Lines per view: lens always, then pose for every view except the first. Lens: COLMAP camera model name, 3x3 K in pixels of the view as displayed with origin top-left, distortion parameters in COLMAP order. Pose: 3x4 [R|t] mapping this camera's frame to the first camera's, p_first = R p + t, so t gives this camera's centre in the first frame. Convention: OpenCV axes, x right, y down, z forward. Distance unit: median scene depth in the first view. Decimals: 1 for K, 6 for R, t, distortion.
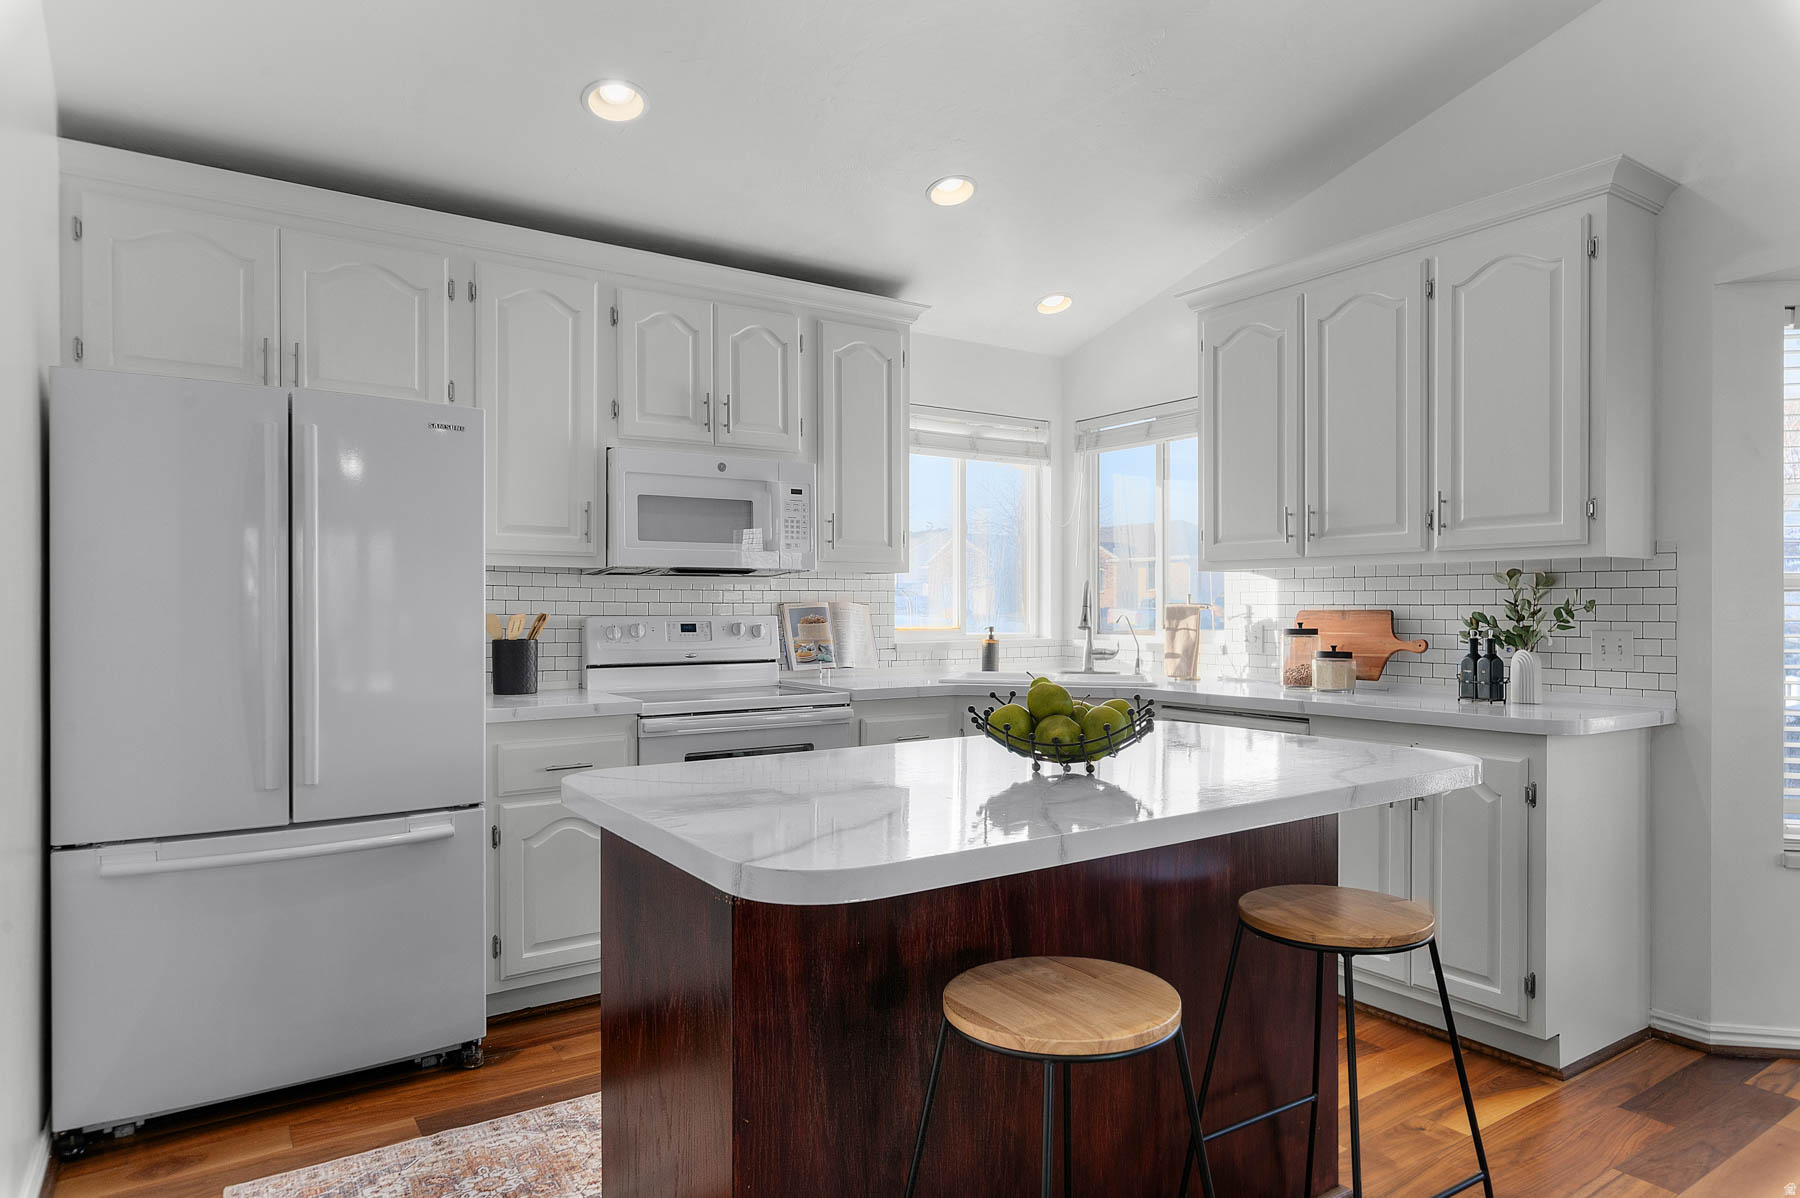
lens RADIAL K [[1058.9, 0, 917.4], [0, 1058.9, 610.8], [0, 0, 1]] dist [0.004567, 0.000468]
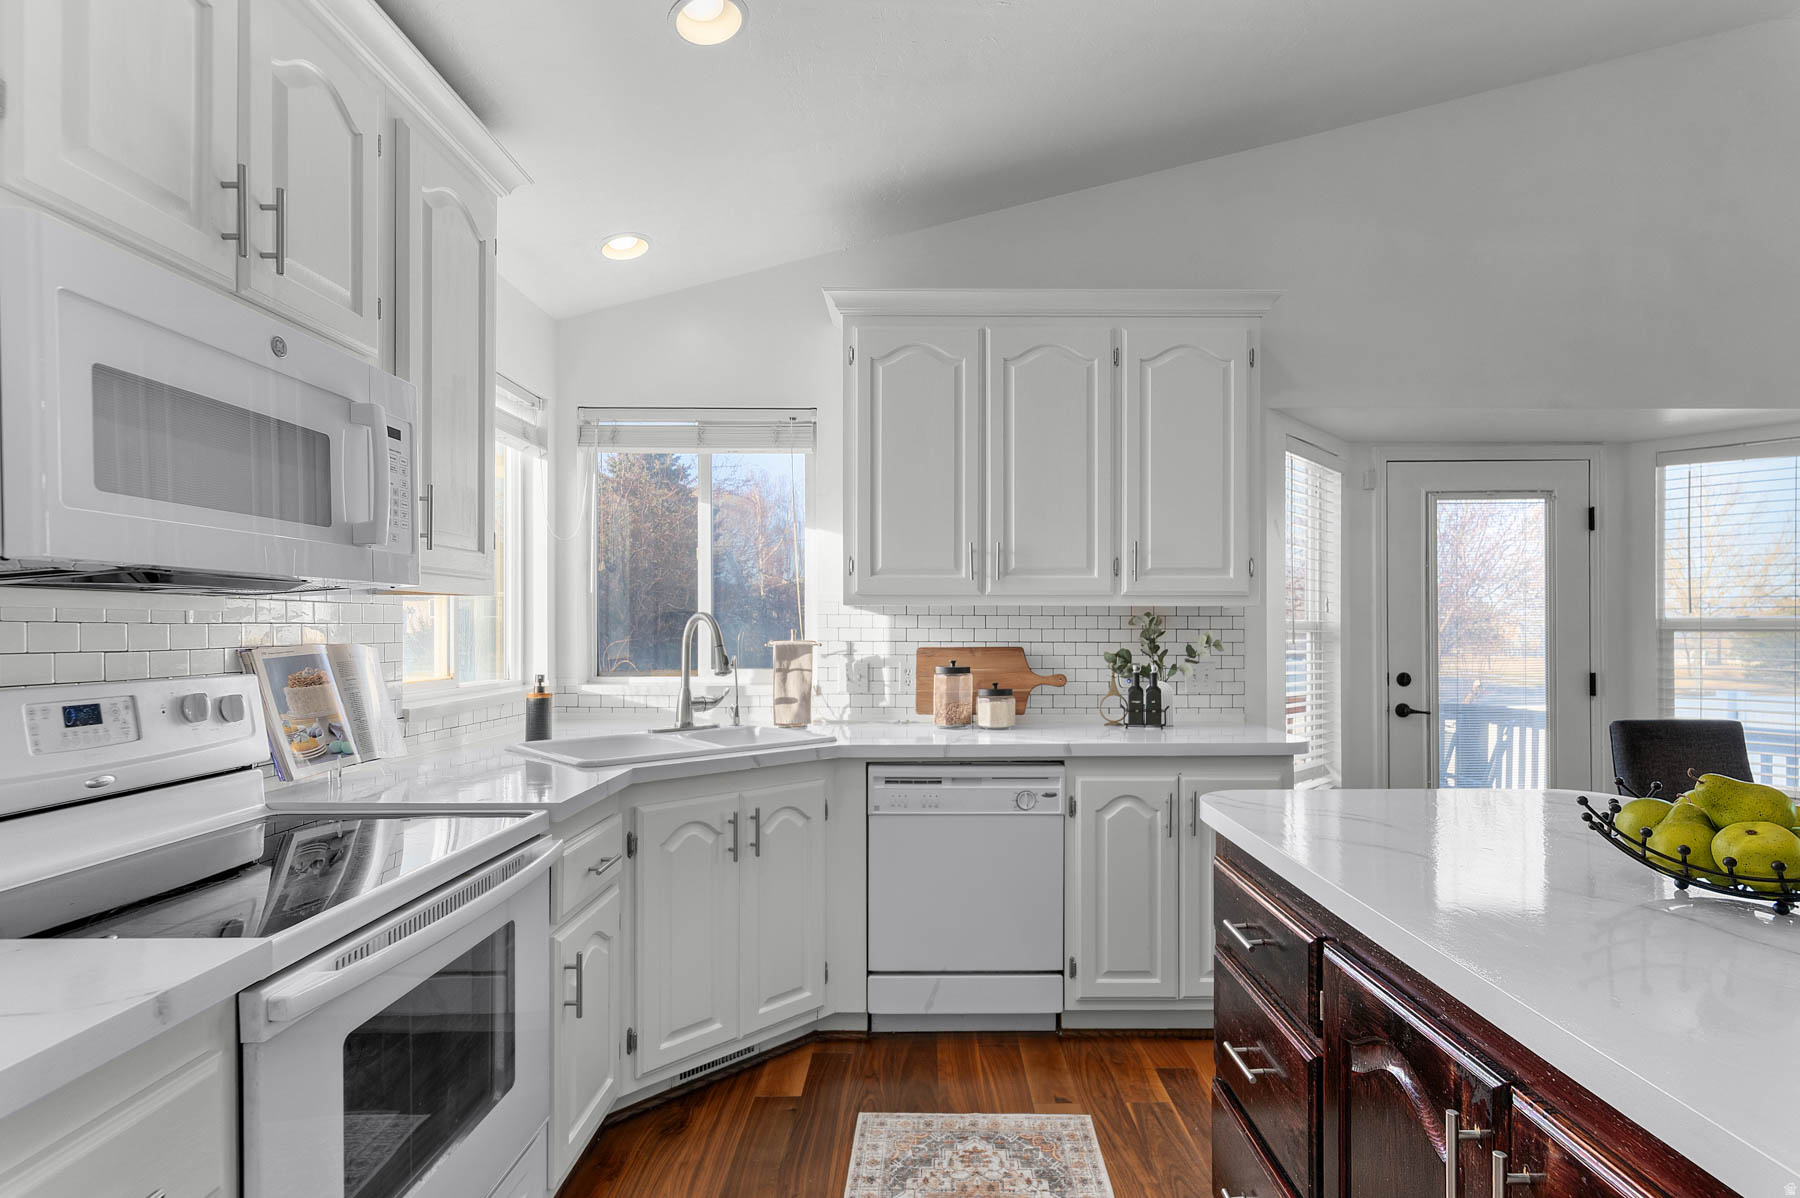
lens RADIAL K [[884.8, 0, 943.4], [0, 884.8, 630.5], [0, 0, 1]] dist [-0.003840, -0.000513]
pose [[0.558790, -0.000736, 0.829309, -0.331218], [0.002275, 0.999997, -0.000646, -0.016674], [-0.829306, 0.002248, 0.558790, 0.559714]]
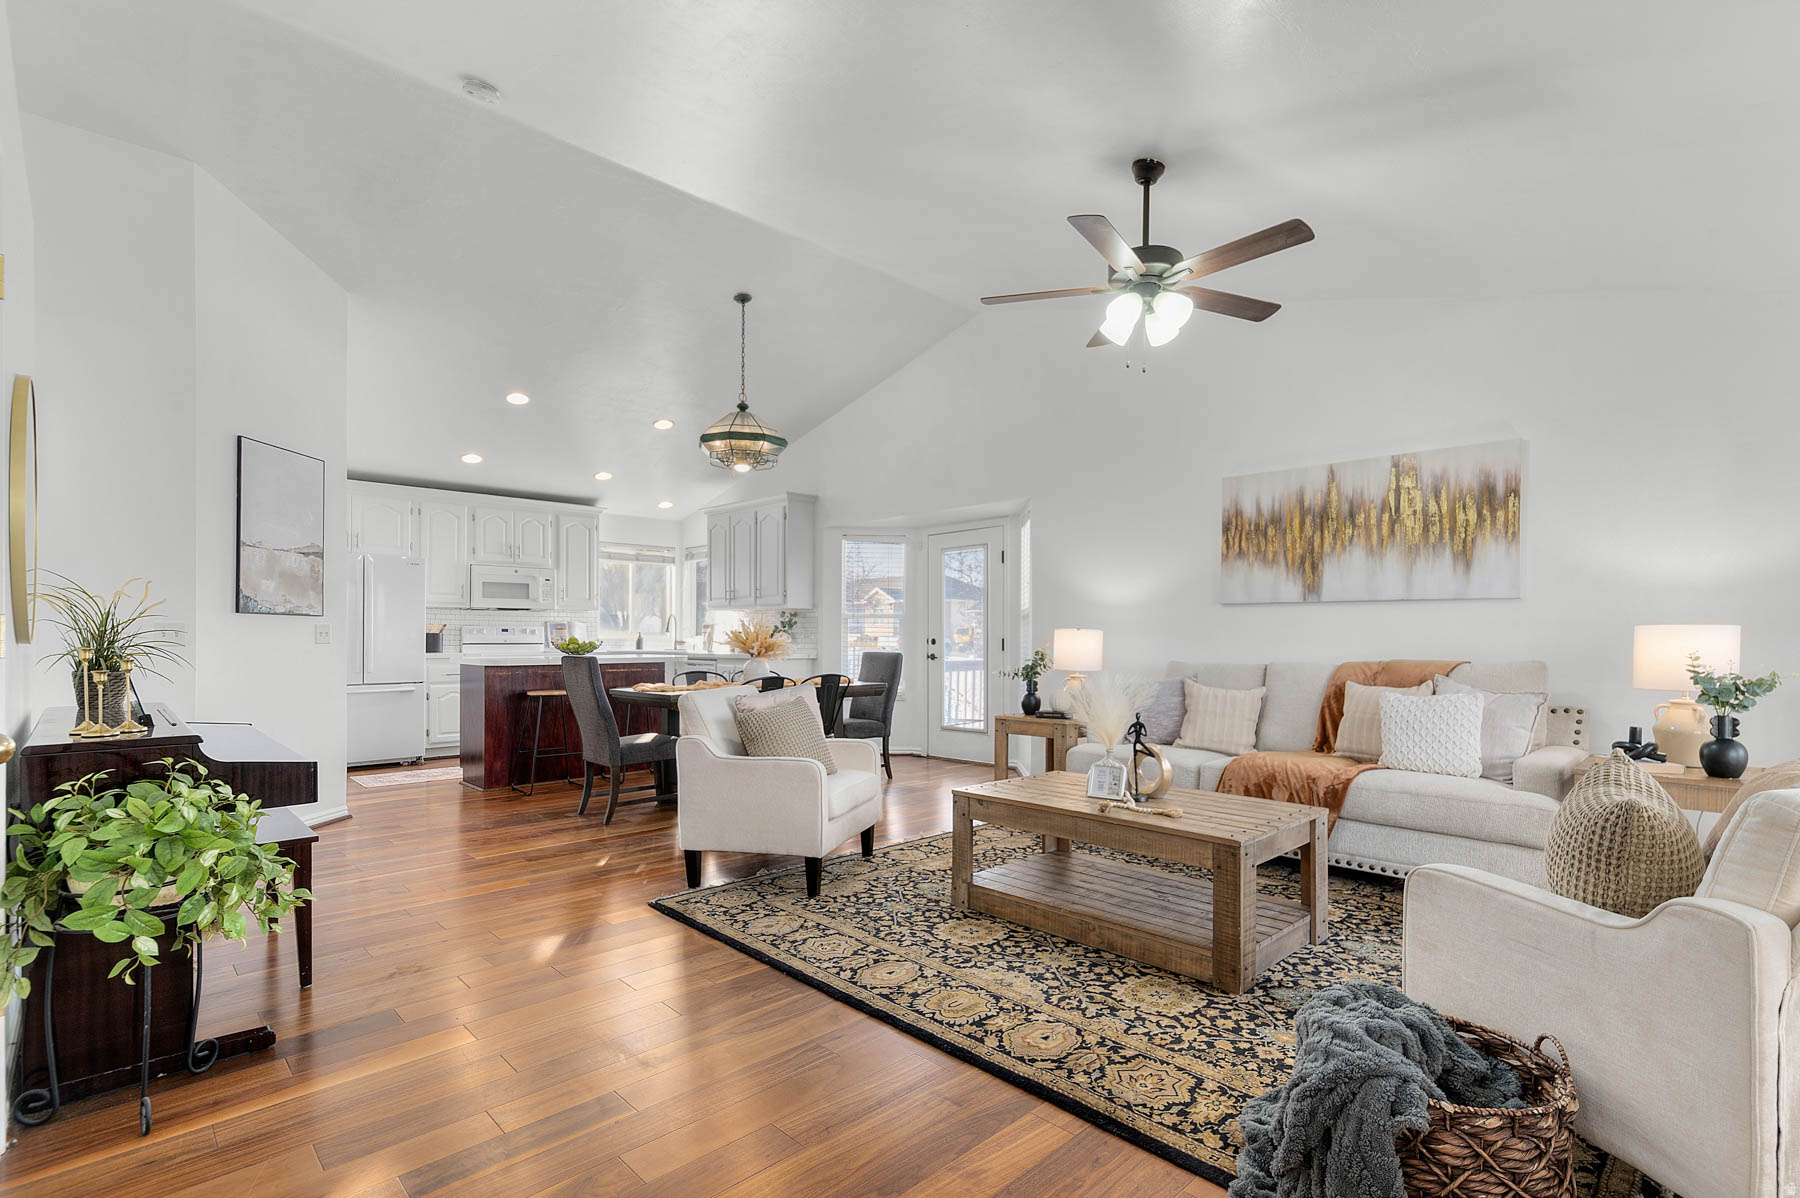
lens RADIAL K [[822.0, 0, 912.2], [0, 822.0, 634.1], [0, 0, 1]] dist [0.004551, 0.000191]
pose [[0.984422, 0.004677, 0.175760, 0.448642], [-0.003671, 0.999975, -0.006049, 0.036104], [-0.175783, 0.005310, 0.984415, -1.271586]]
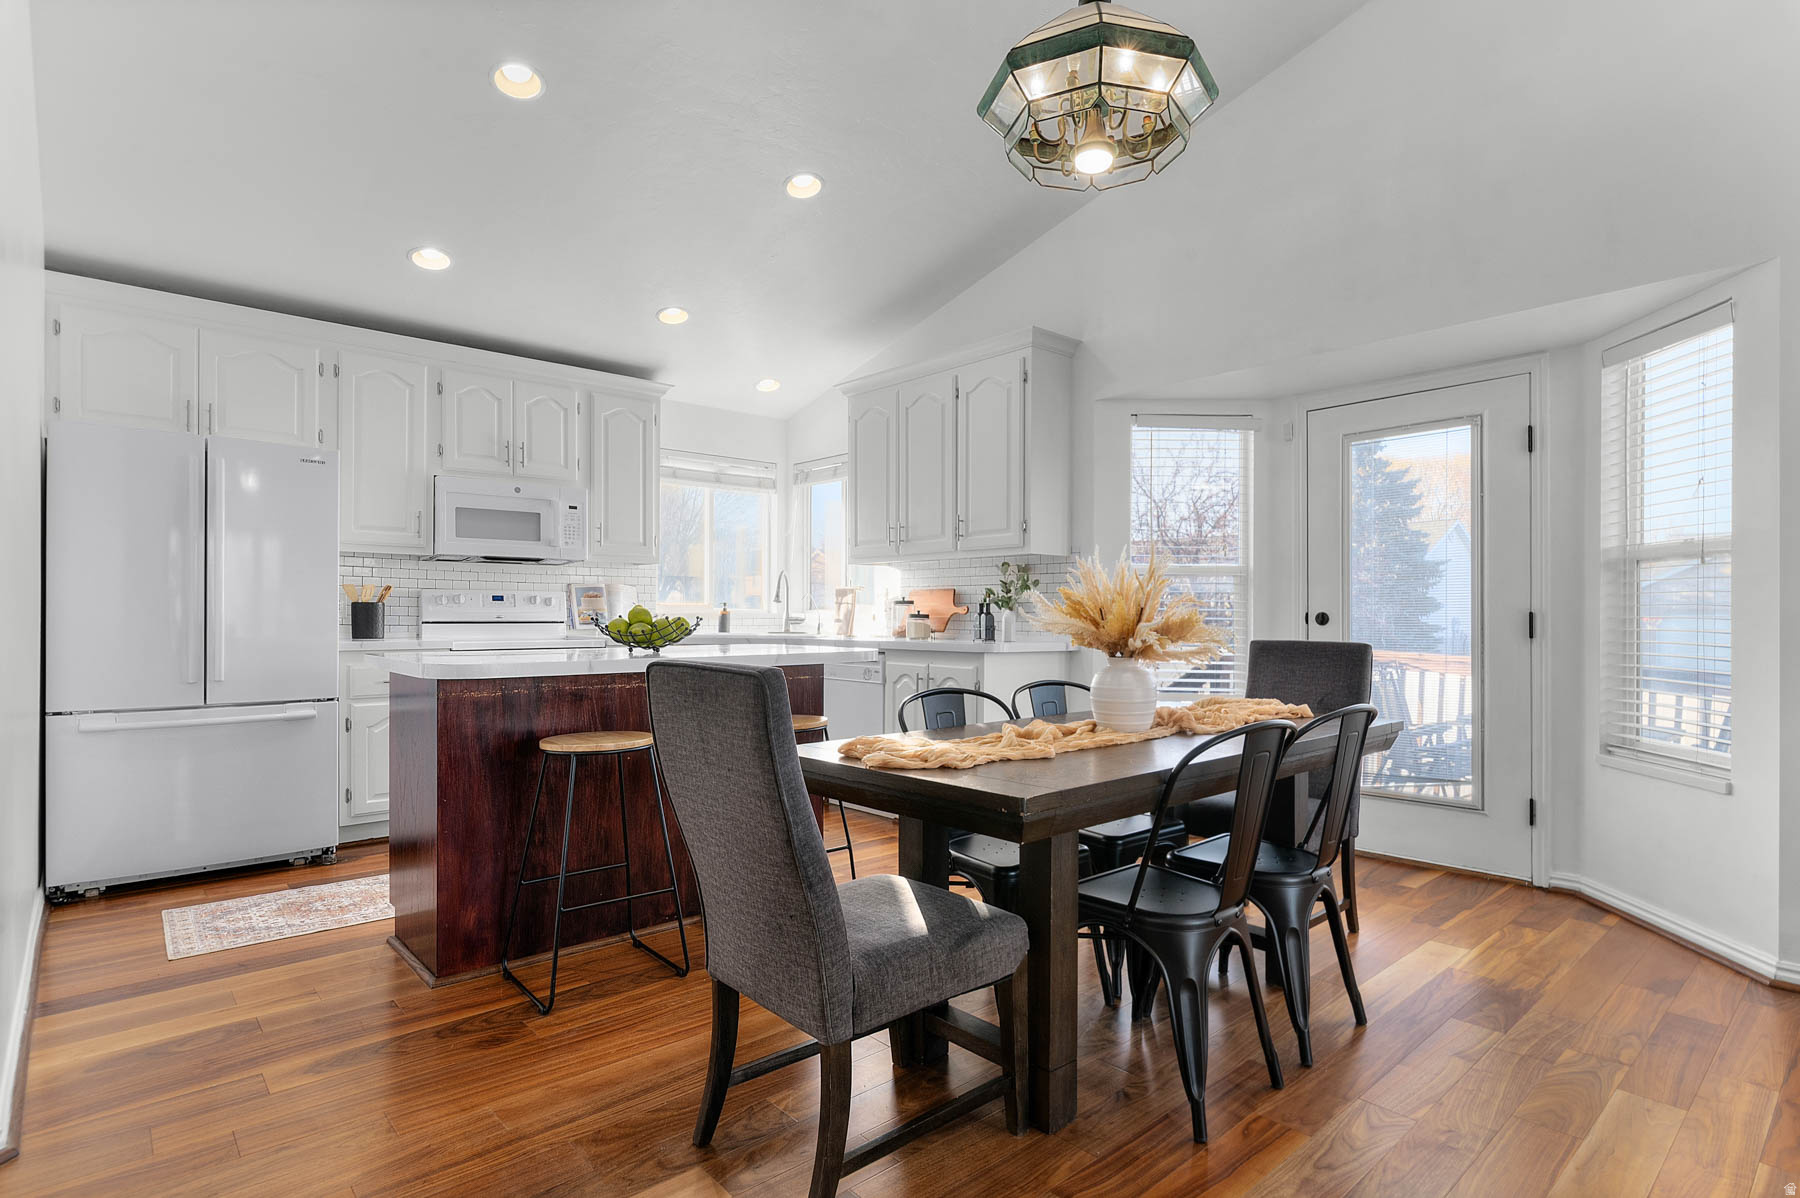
lens RADIAL K [[907.3, 0, 917.1], [0, 907.3, 615.0], [0, 0, 1]] dist [-0.002870, 0.001203]
pose [[0.990411, 0.004425, 0.138082, 0.198825], [-0.004102, 0.999988, -0.002620, 0.042539], [-0.138092, 0.002029, 0.990417, -0.351365]]
